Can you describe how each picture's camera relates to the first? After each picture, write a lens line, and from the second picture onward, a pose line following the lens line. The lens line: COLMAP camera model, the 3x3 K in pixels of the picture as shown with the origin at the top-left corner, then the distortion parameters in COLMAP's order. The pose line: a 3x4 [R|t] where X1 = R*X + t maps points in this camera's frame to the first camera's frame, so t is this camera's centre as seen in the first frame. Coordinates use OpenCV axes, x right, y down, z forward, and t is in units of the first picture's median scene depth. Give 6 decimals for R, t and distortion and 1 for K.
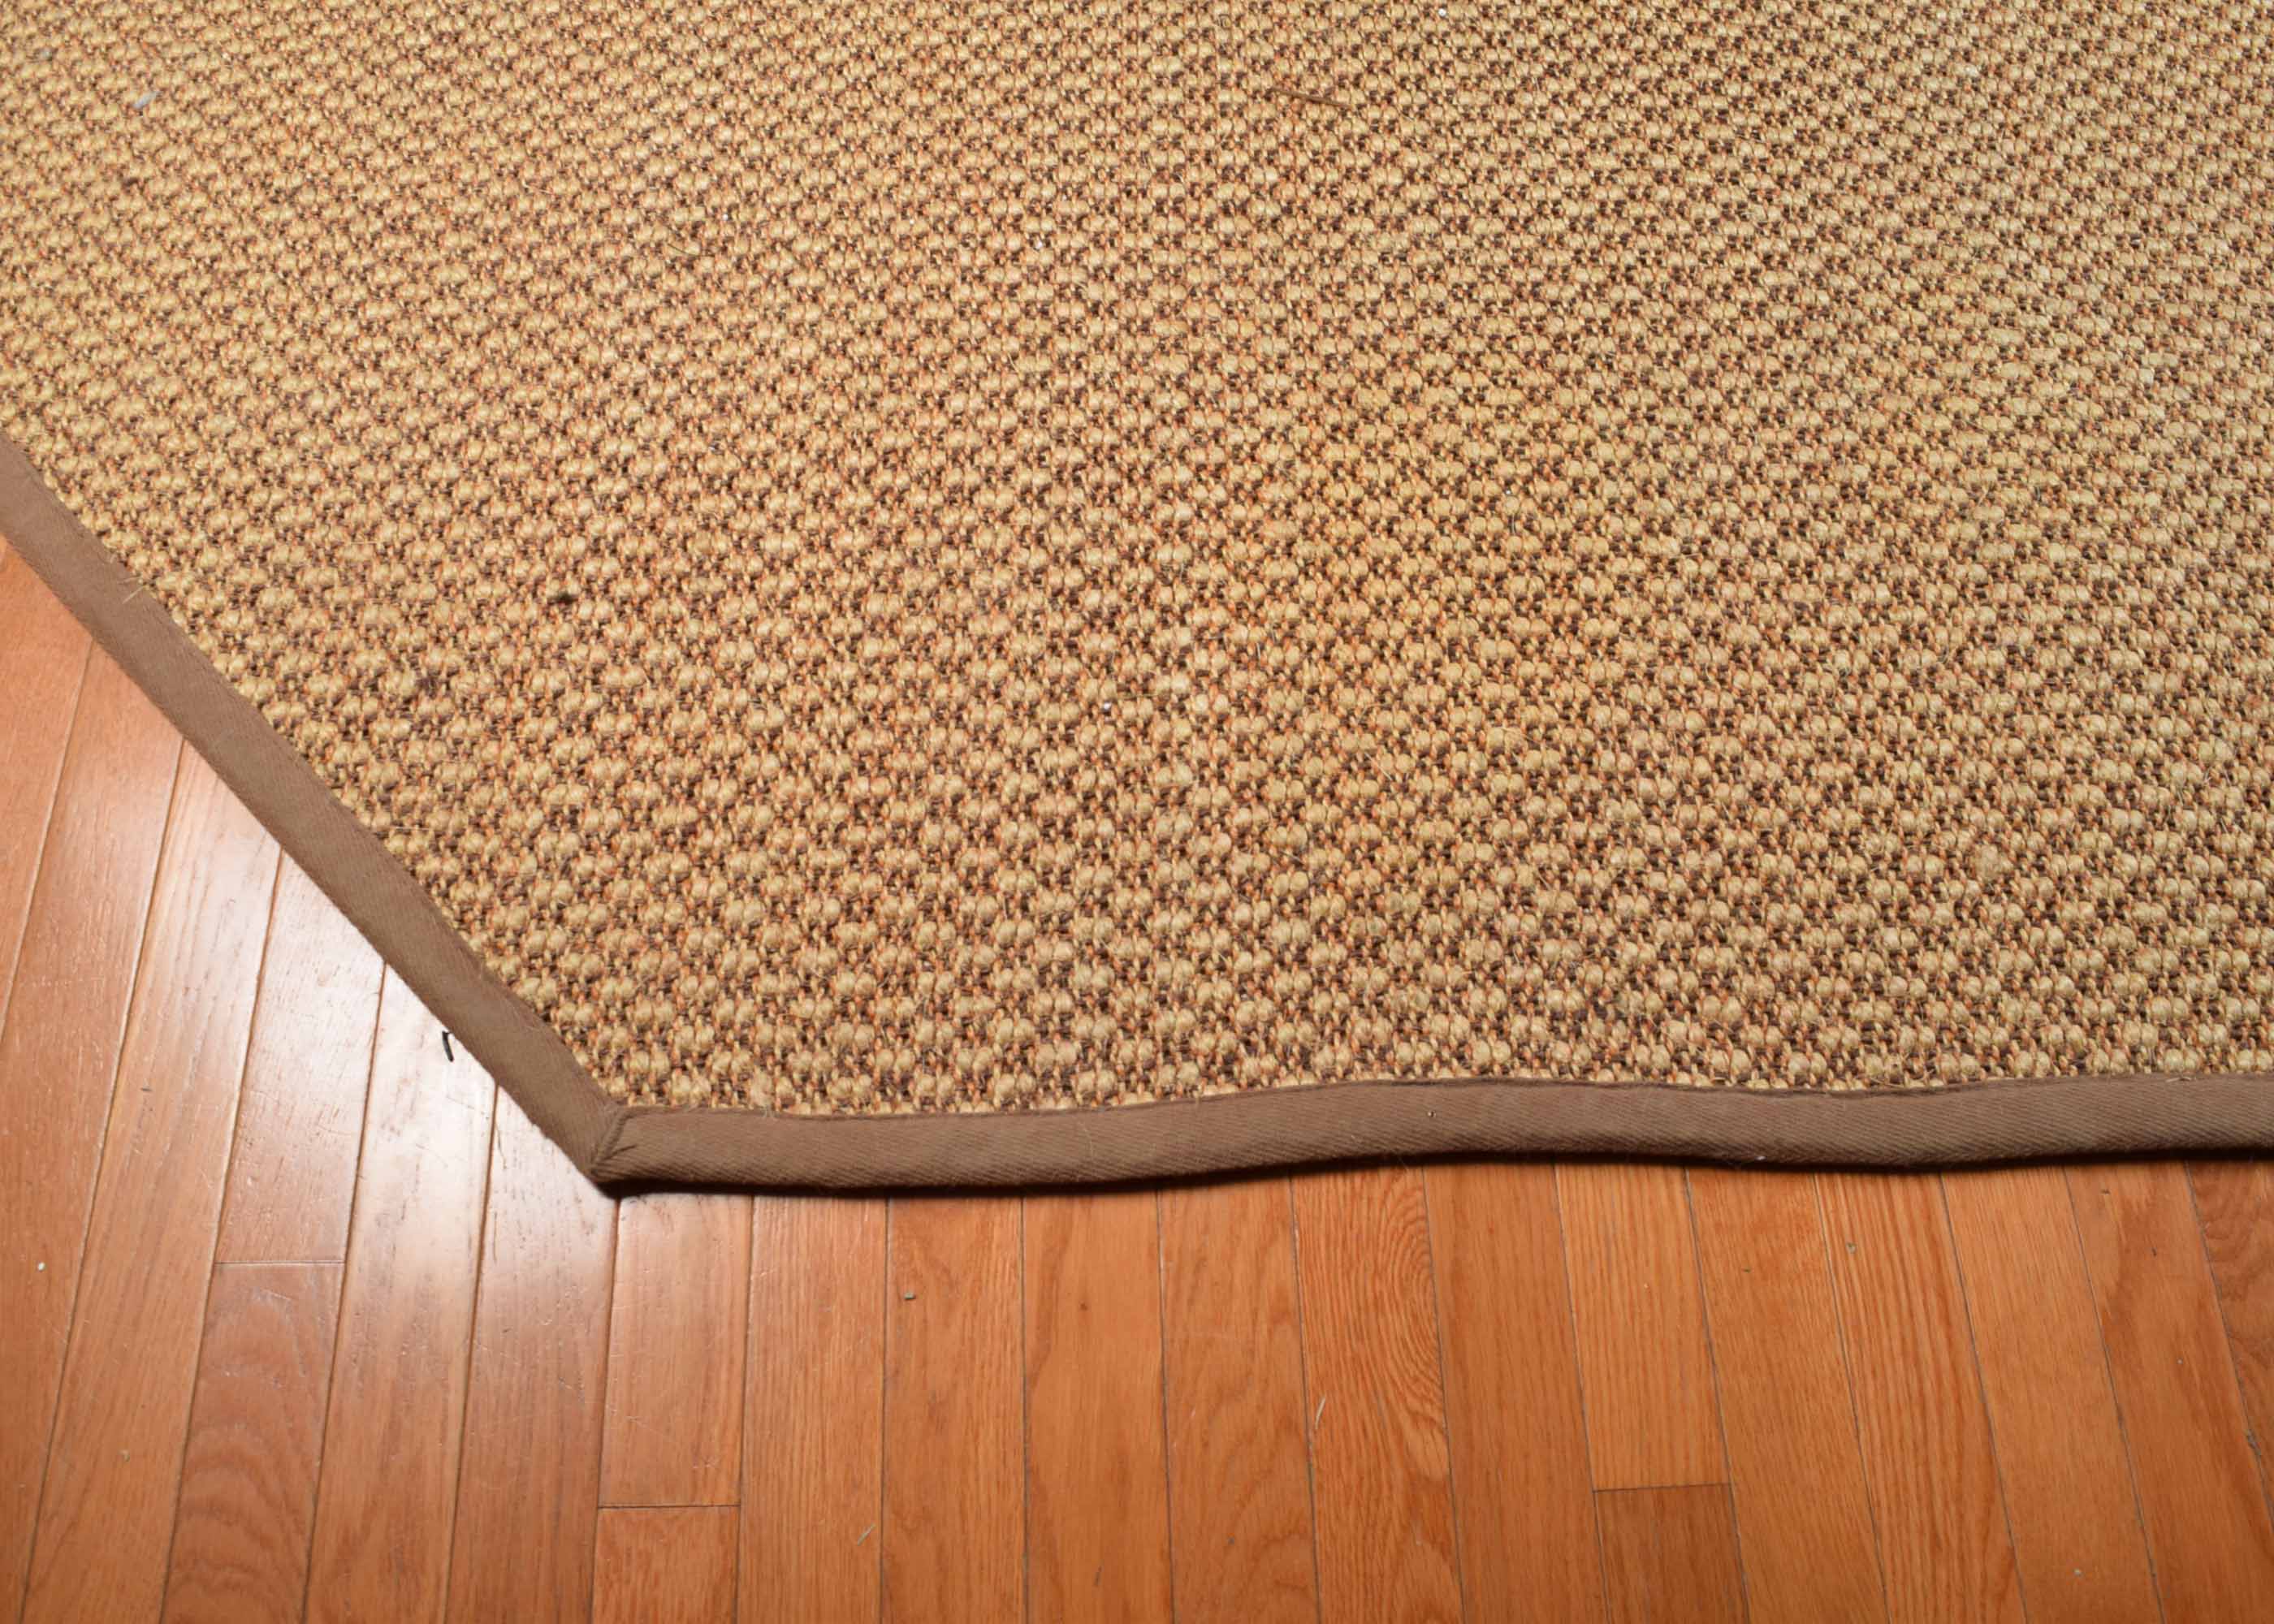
lens RADIAL K [[1859.7, 0, 1132.9], [0, 1859.7, 821.9], [0, 0, 1]] dist [-0.093277, 0.025411]
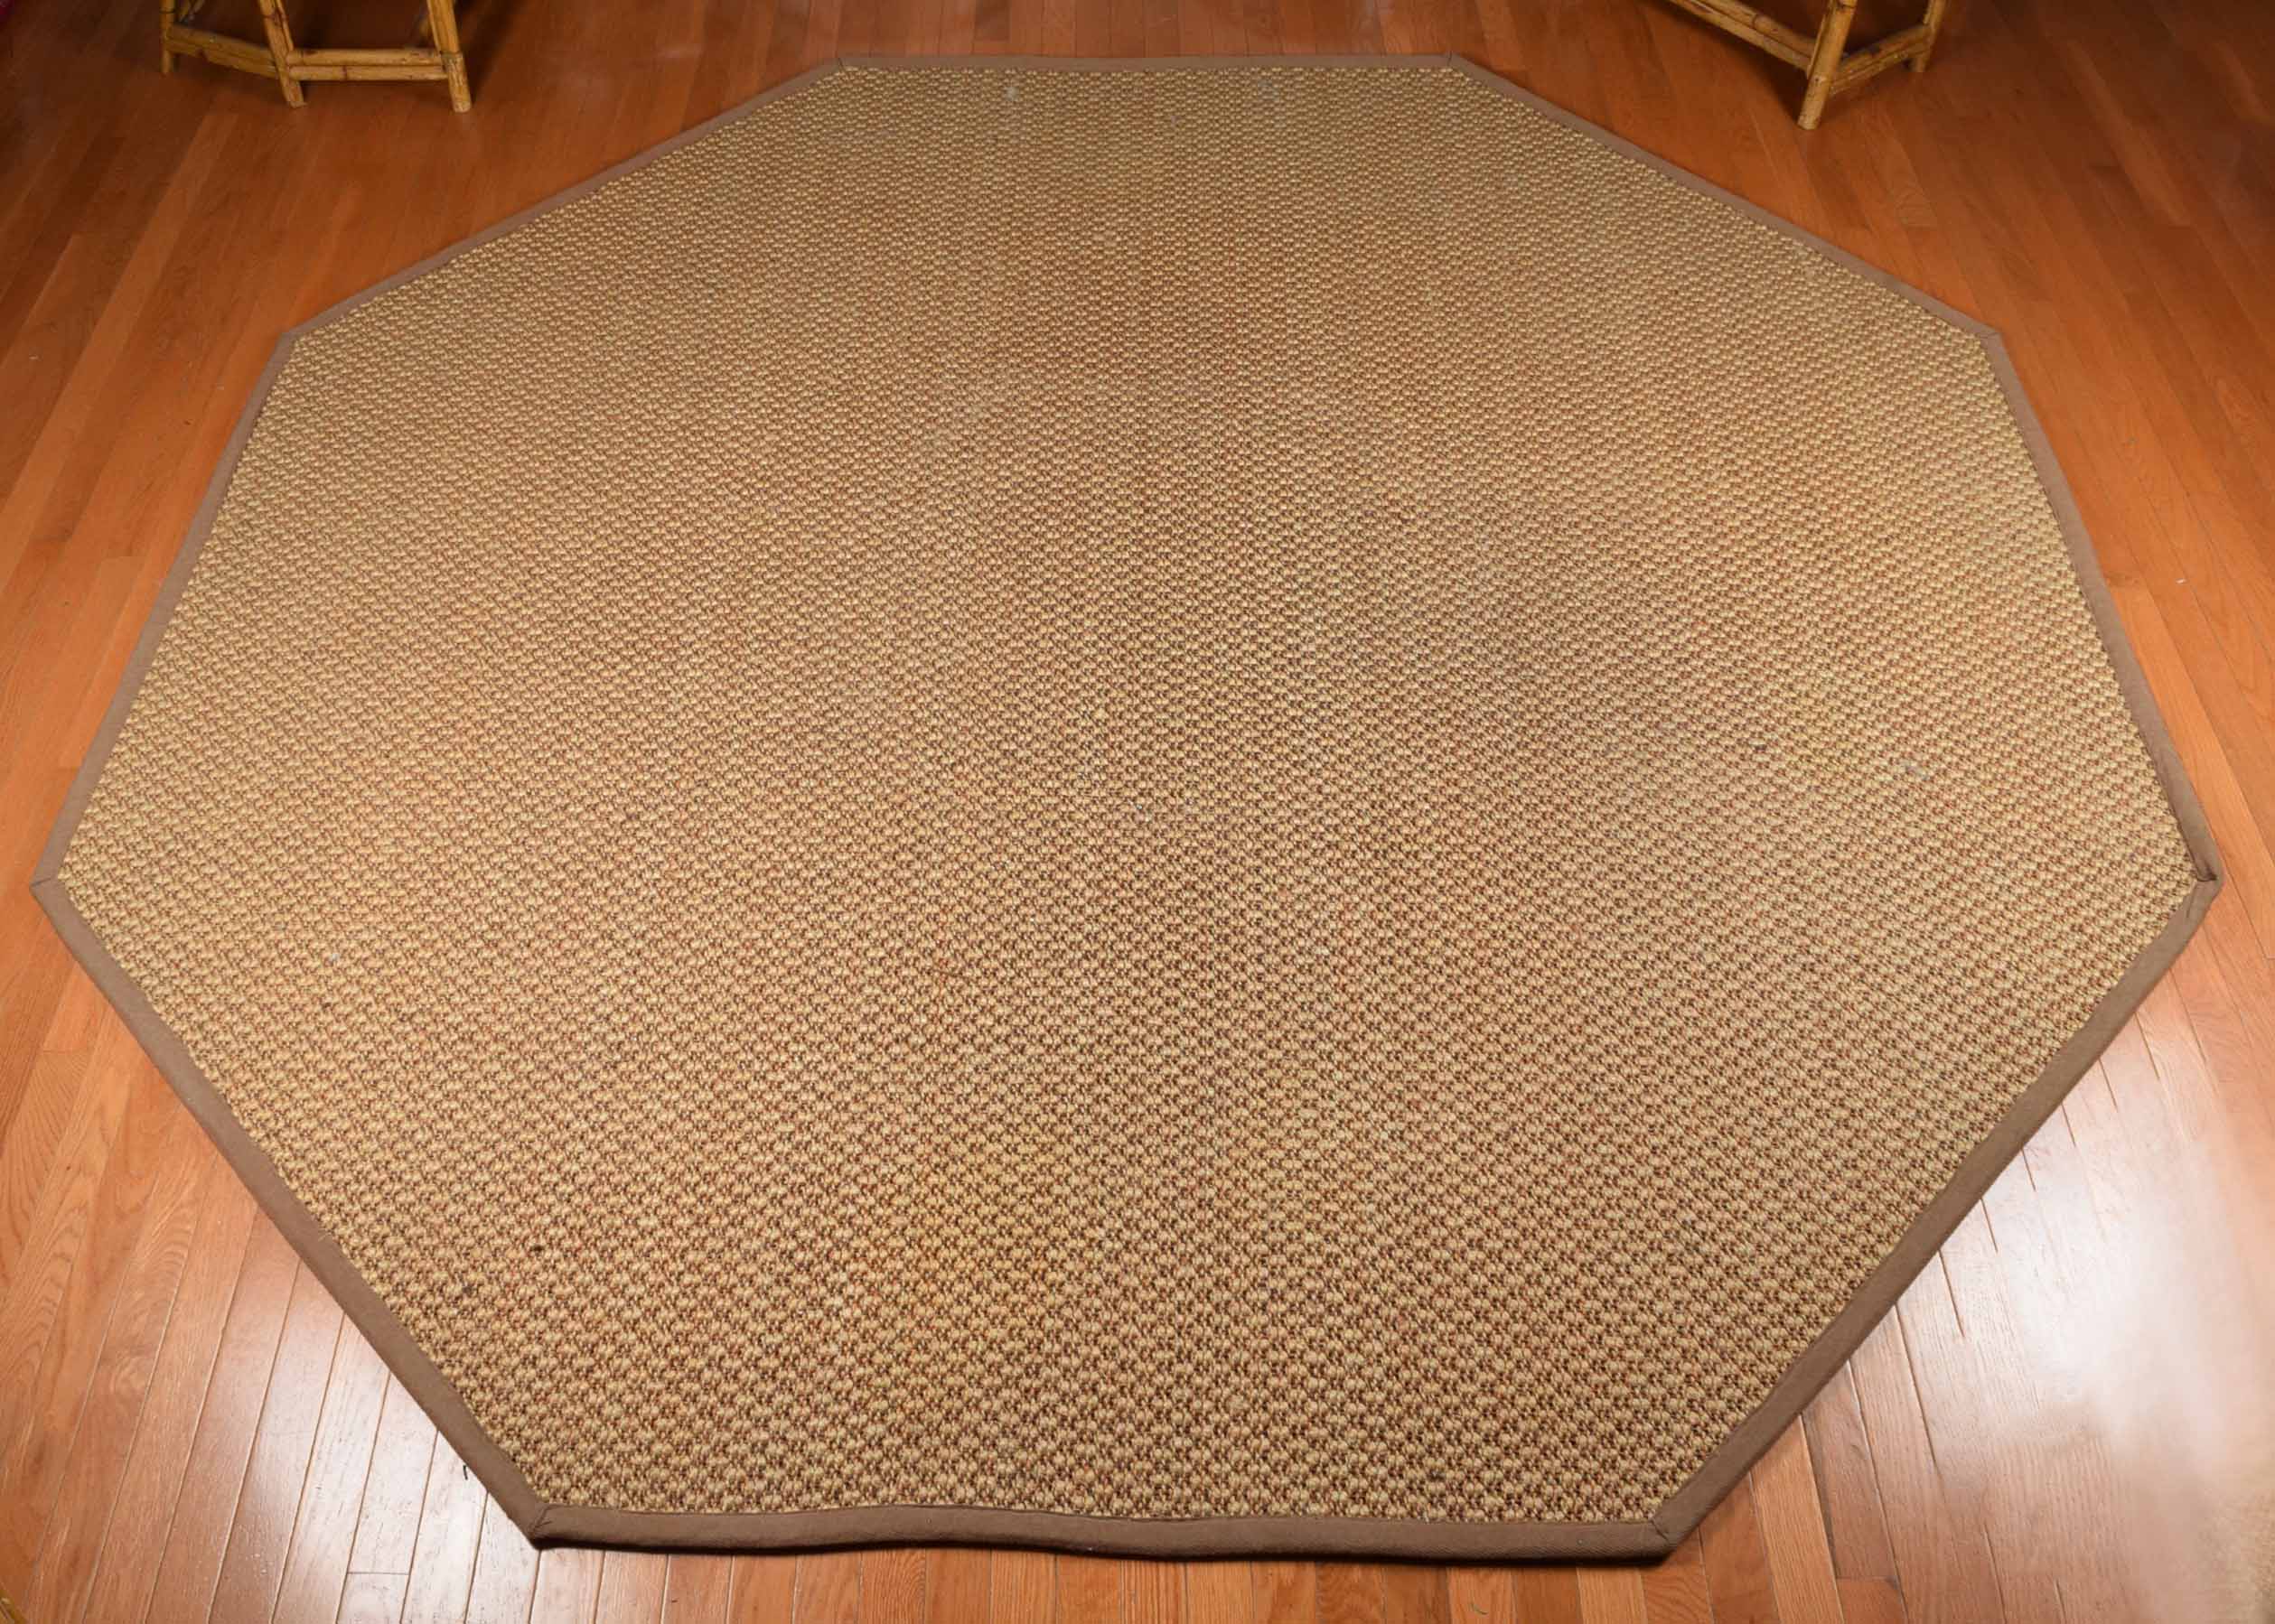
lens RADIAL K [[2106.1, 0, 1077.6], [0, 2106.1, 754.3], [0, 0, 1]] dist [-0.087307, 0.000000]
pose [[0.998918, 0.010585, -0.045280, 0.369803], [-0.022720, 0.960703, -0.276648, -0.023464], [0.040572, 0.277378, 0.959904, -1.284497]]
